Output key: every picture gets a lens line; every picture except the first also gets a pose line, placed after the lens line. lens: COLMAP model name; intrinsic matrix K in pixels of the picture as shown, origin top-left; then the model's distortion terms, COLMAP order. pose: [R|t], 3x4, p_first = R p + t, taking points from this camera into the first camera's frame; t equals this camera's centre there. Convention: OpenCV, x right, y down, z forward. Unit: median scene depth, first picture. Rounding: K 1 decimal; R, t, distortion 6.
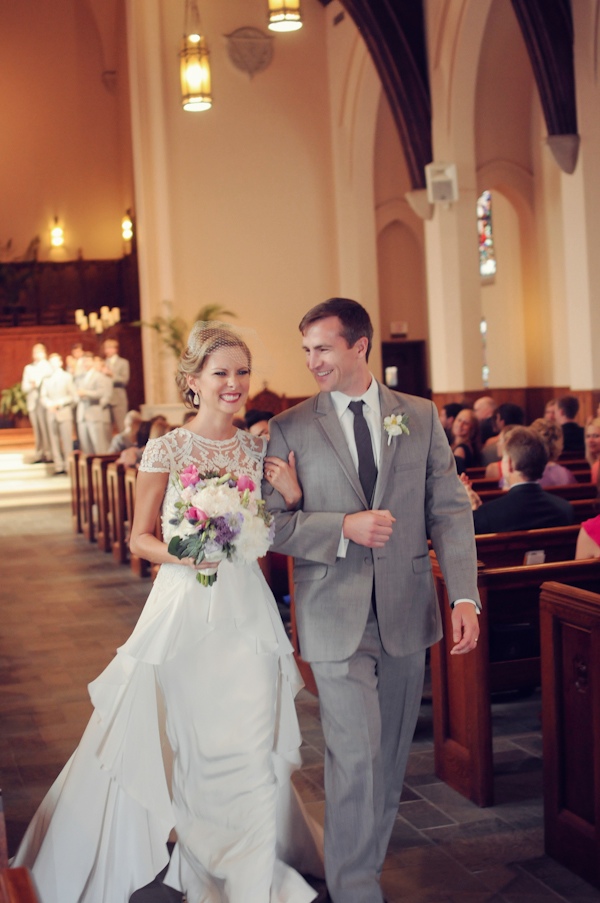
lens RADIAL K [[1382.1, 0, 300.0], [0, 1382.1, 451.5], [0, 0, 1]] dist [-0.157739, 0.077999]
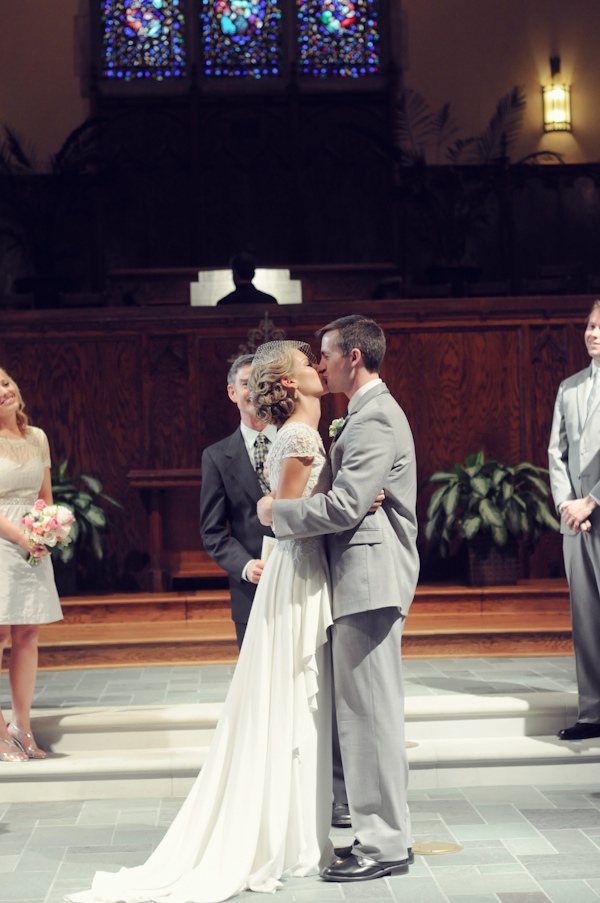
lens RADIAL K [[1933.3, 0, 300.0], [0, 1933.3, 451.5], [0, 0, 1]] dist [-0.004154, -0.014036]
pose [[0.970924, 0.025889, -0.237985, -0.113928], [-0.041042, 0.997418, -0.058939, -0.016415], [0.235845, 0.066993, 0.969479, 0.436759]]
